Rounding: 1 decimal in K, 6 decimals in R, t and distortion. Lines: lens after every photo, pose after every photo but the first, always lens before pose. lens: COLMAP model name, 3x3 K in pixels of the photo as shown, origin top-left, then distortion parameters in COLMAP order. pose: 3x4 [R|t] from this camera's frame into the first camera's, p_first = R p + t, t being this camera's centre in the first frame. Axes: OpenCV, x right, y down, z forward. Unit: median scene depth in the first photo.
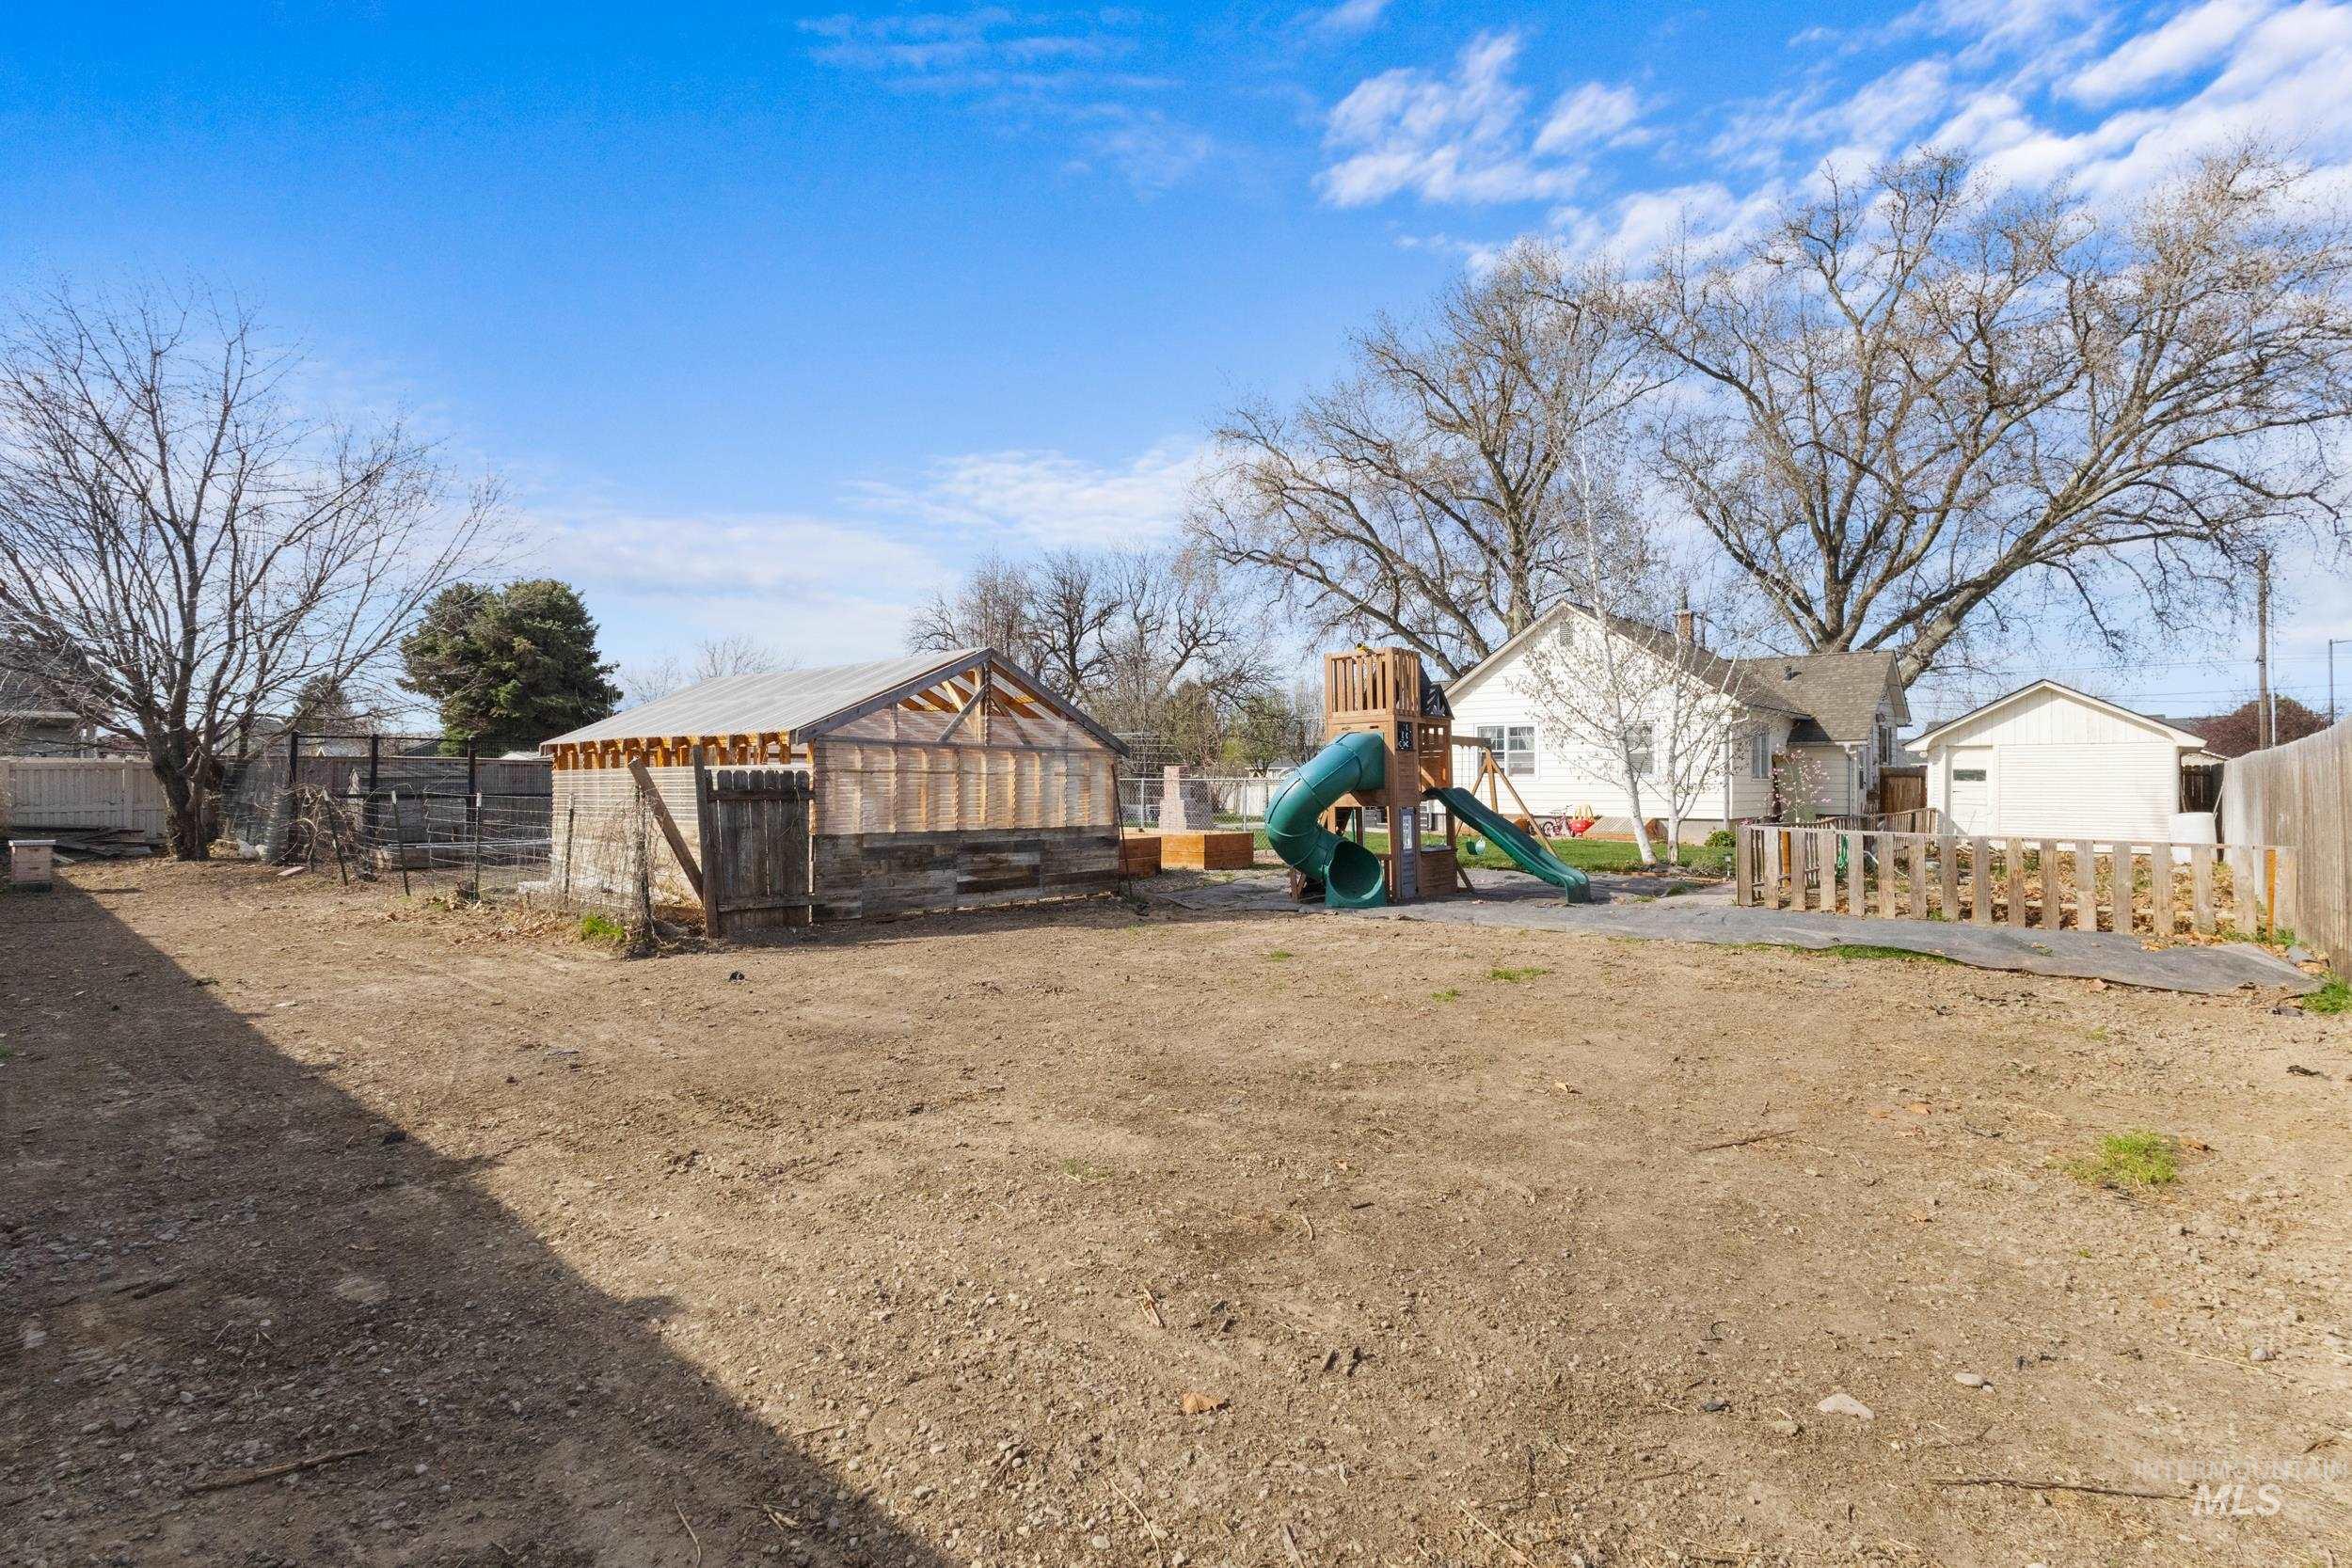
lens RADIAL K [[1108.8, 0, 1186.0], [0, 1108.8, 788.9], [0, 0, 1]] dist [0.002319, 0.000184]
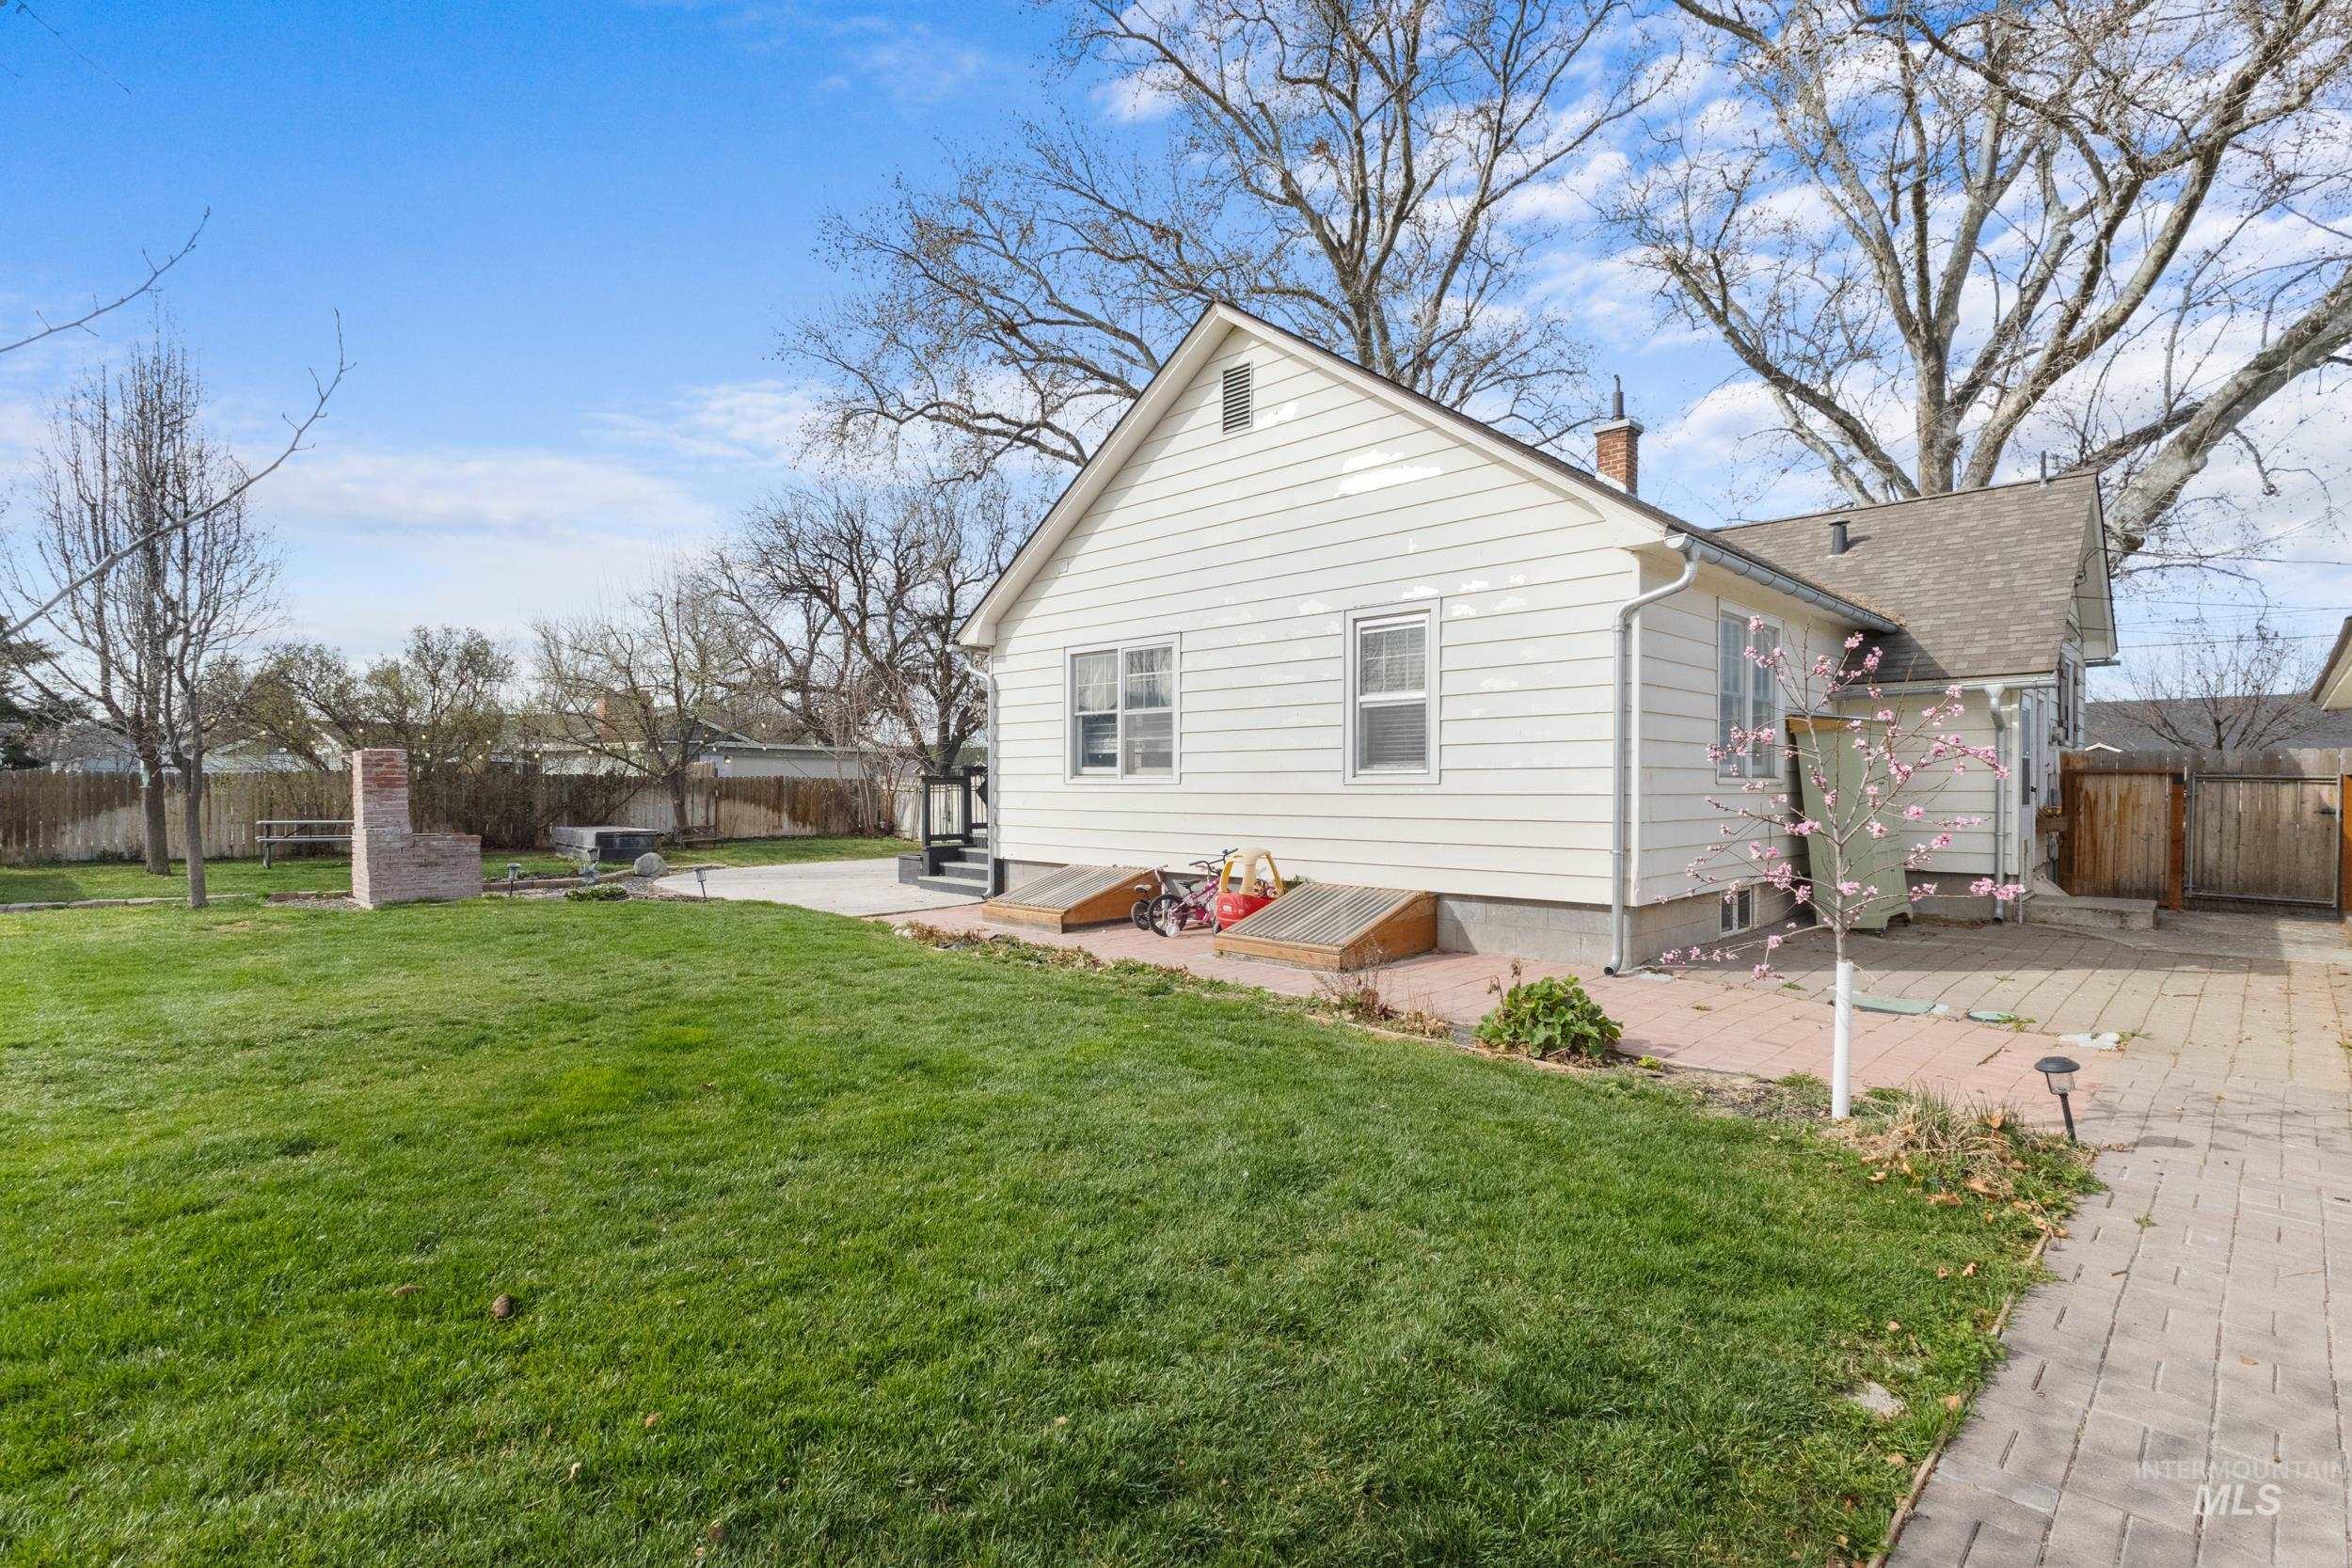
lens RADIAL K [[1108.8, 0, 1189.7], [0, 1108.8, 826.3], [0, 0, 1]] dist [0.002319, 0.000184]
pose [[0.999271, 0.000796, -0.038171, 0.270896], [0.000332, 0.999563, 0.029547, -0.003390], [0.038177, -0.029538, 0.998834, 0.490312]]
